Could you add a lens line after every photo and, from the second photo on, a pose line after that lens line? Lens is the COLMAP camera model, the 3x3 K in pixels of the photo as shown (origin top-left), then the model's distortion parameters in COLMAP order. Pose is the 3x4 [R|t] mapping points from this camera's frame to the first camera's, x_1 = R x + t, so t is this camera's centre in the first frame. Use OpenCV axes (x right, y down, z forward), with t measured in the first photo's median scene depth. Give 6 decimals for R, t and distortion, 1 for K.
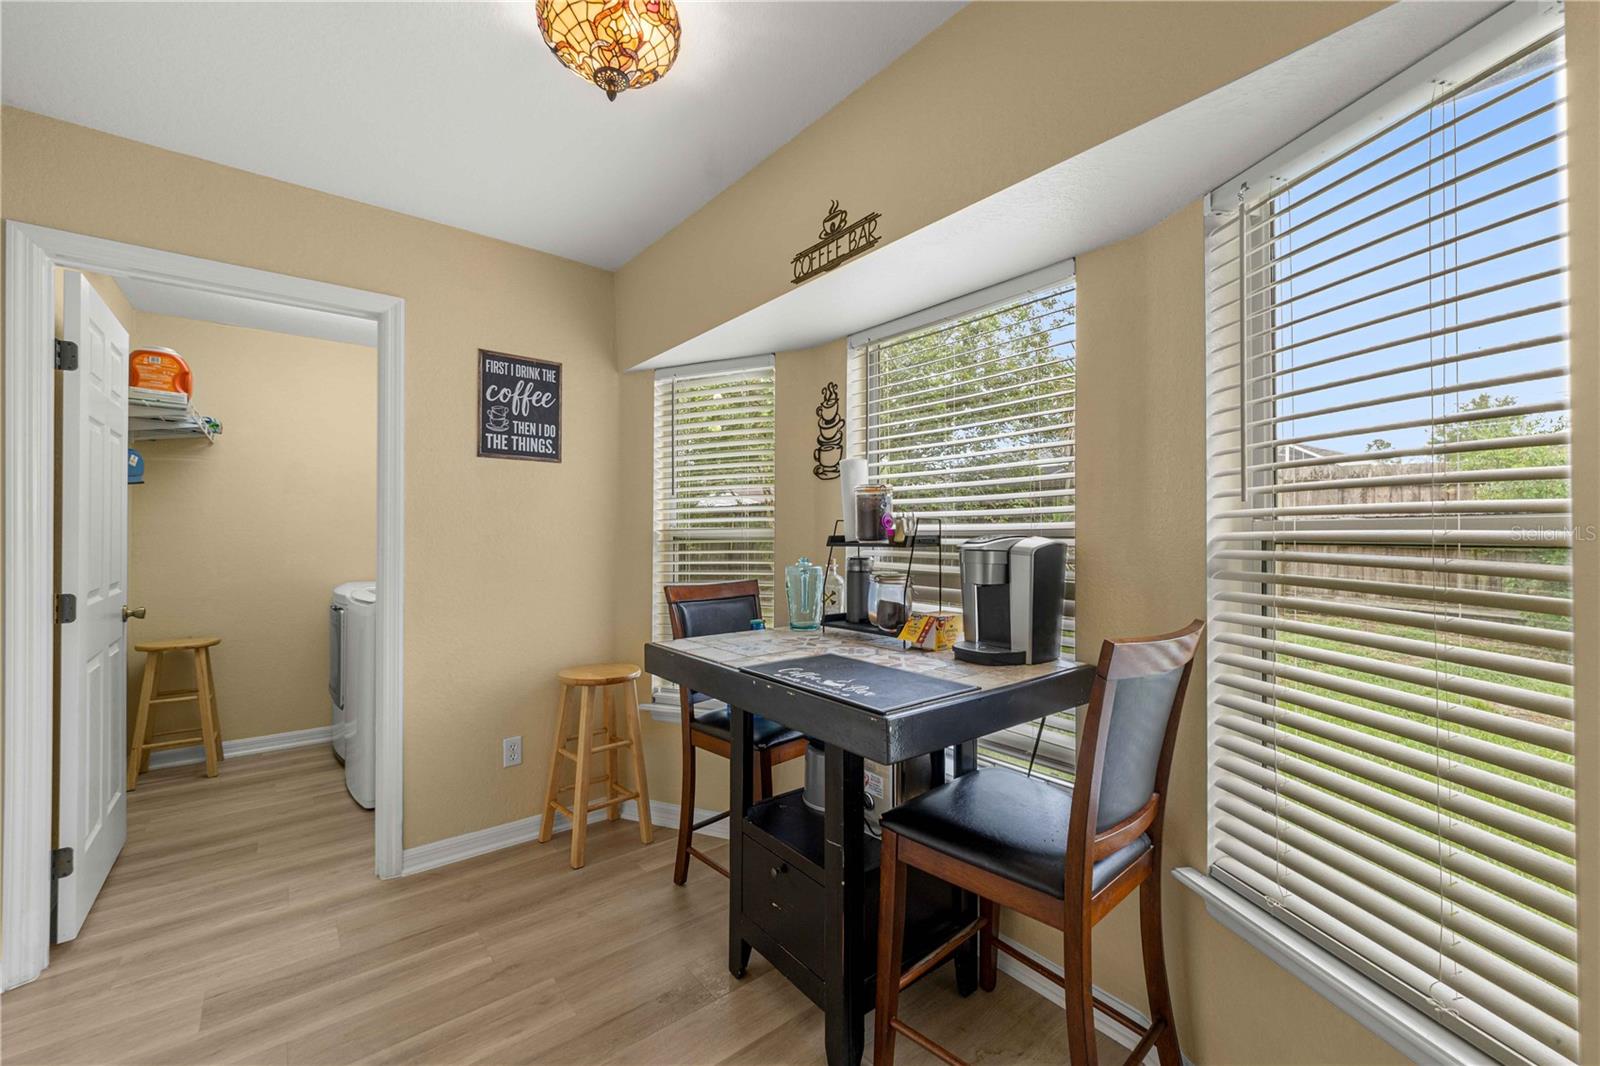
lens RADIAL K [[608.7, 0, 786.2], [0, 608.7, 526.5], [0, 0, 1]] dist [-0.001580, -0.000346]
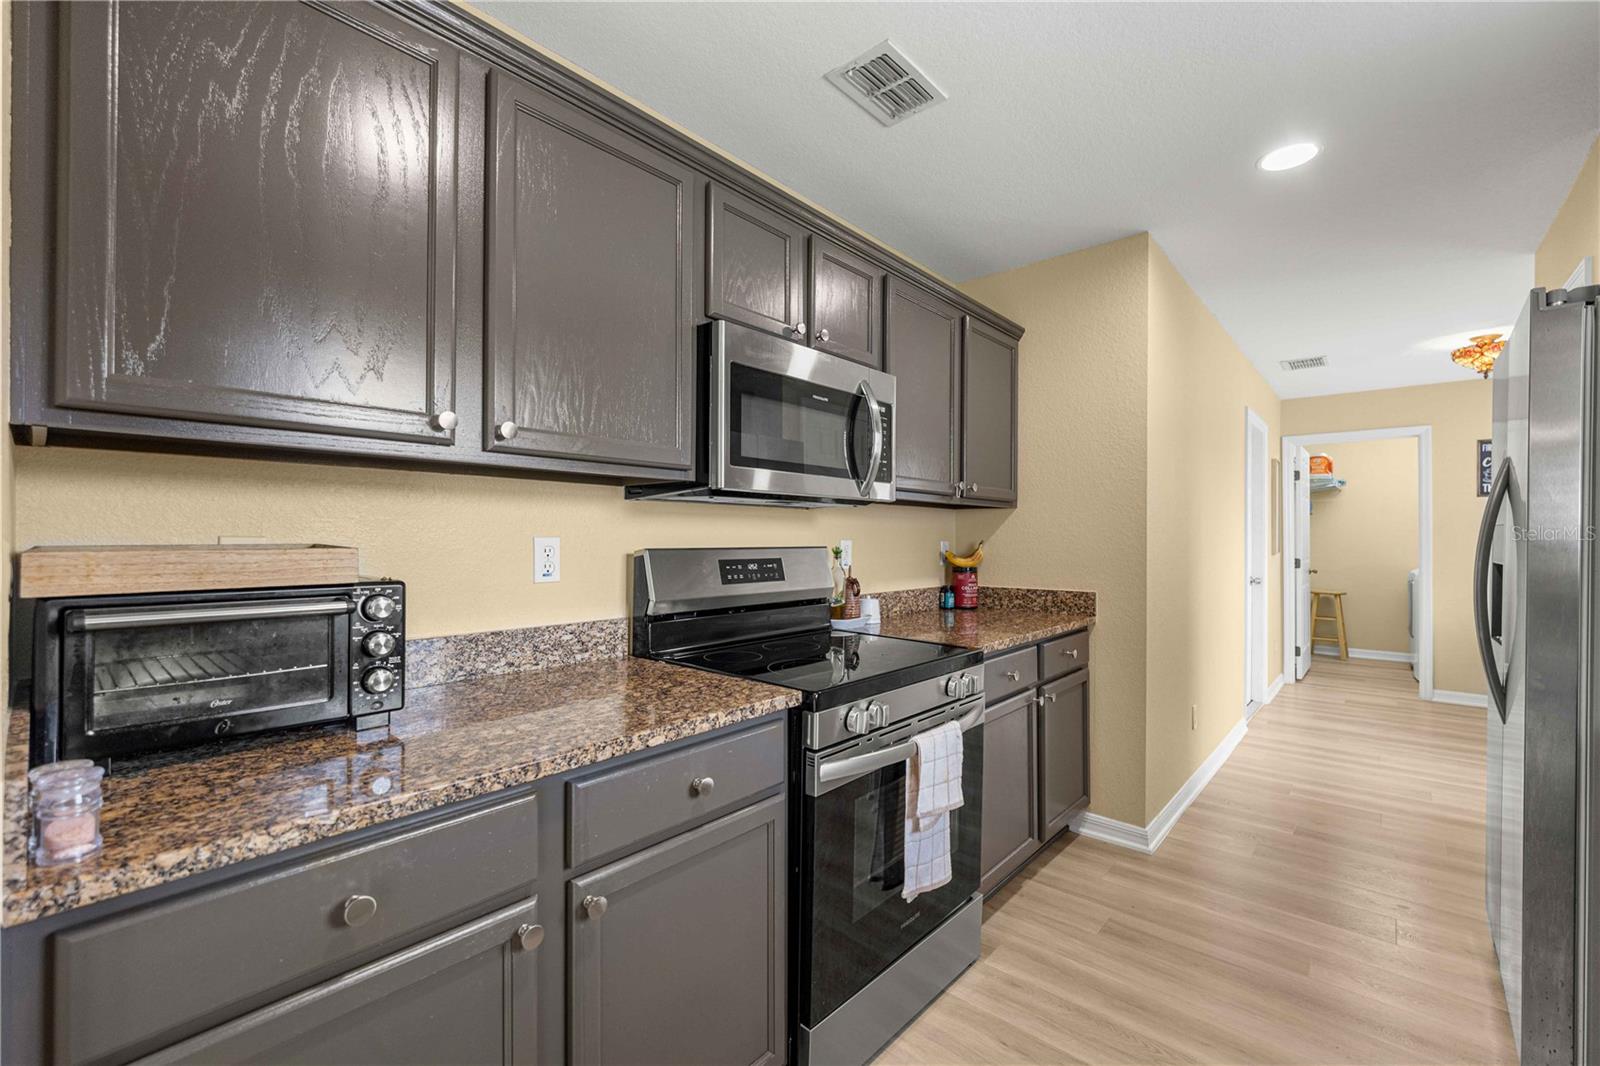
lens RADIAL K [[699.0, 0, 782.9], [0, 699.0, 536.5], [0, 0, 1]] dist [-0.001997, 0.000769]
pose [[0.153719, -0.001407, -0.988114, 1.240694], [0.011243, 0.999937, 0.000325, -0.015172], [0.988051, -0.011159, 0.153725, -1.394718]]
